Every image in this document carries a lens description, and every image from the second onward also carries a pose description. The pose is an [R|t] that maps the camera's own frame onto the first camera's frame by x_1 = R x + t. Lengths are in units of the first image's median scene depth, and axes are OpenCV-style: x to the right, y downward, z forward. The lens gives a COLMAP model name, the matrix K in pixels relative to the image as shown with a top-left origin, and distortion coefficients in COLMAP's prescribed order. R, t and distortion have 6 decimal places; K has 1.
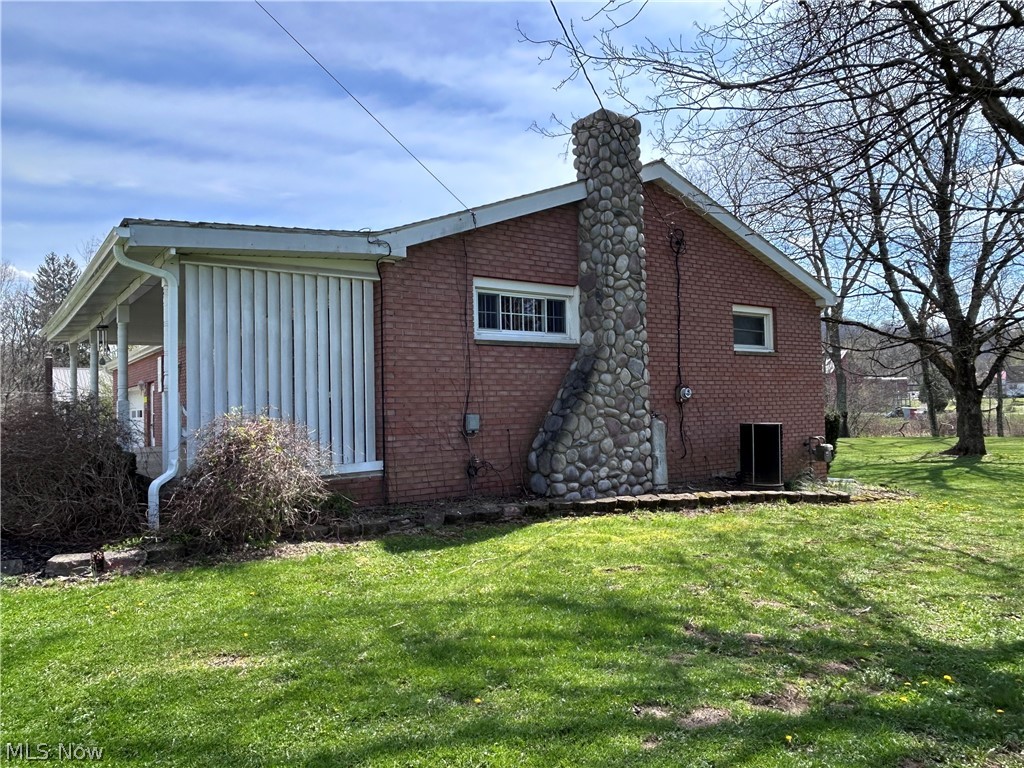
lens RADIAL K [[738.4, 0, 519.8], [0, 738.4, 383.5], [0, 0, 1]] dist [0.003947, -0.000240]
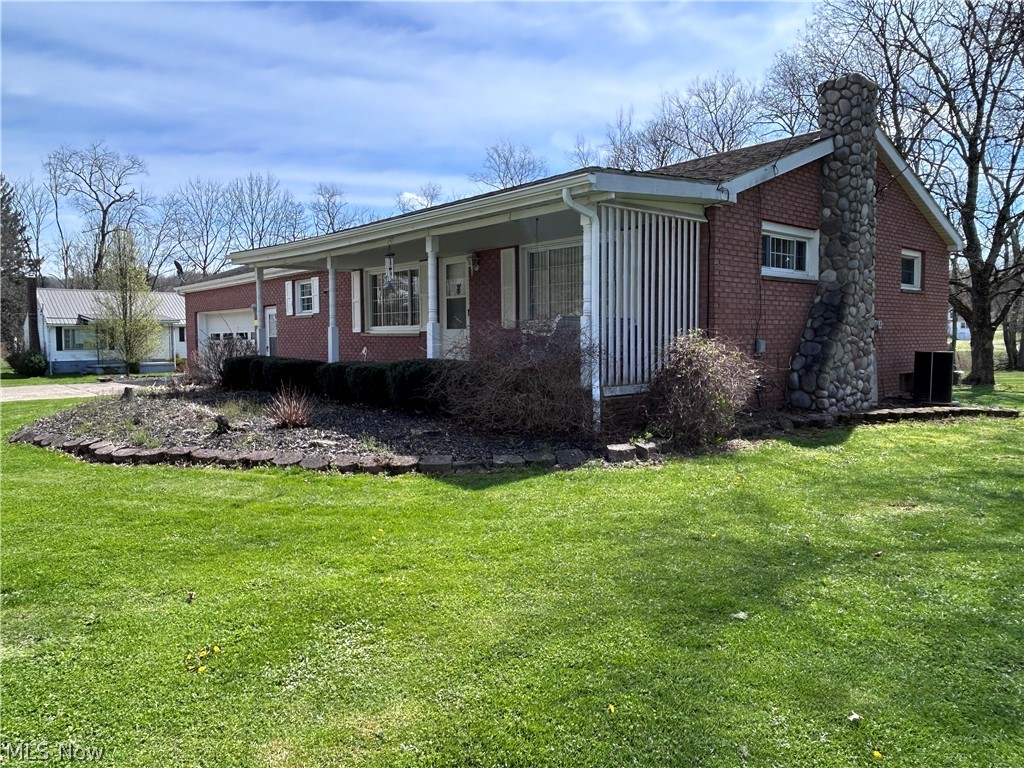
lens RADIAL K [[738.4, 0, 511.2], [0, 738.4, 375.1], [0, 0, 1]] dist [0.003947, -0.000240]
pose [[0.995163, 0.009272, 0.097801, -0.523740], [-0.017127, 0.996665, 0.079788, 0.010214], [-0.096735, -0.081077, 0.992002, -0.116753]]
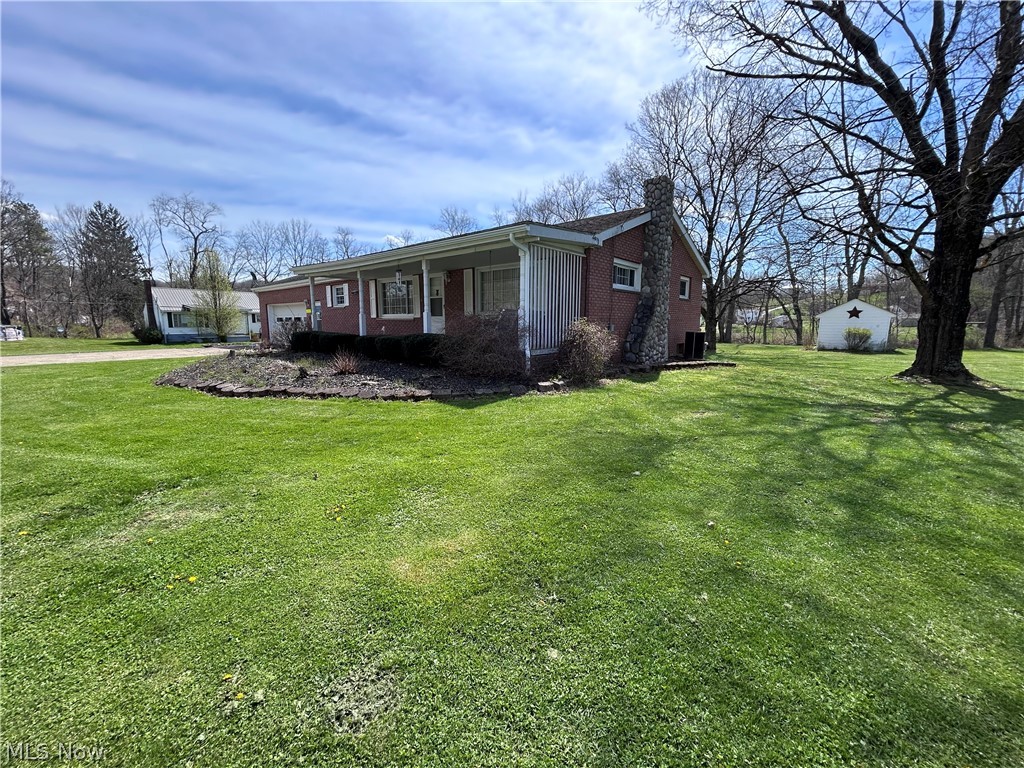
lens RADIAL K [[419.5, 0, 513.7], [0, 419.5, 373.5], [0, 0, 1]] dist [0.004092, 0.000484]
pose [[0.970053, -0.004265, 0.242855, -0.575925], [-0.031472, 0.989210, 0.143087, 0.017221], [-0.240845, -0.146445, 0.959452, -0.095709]]
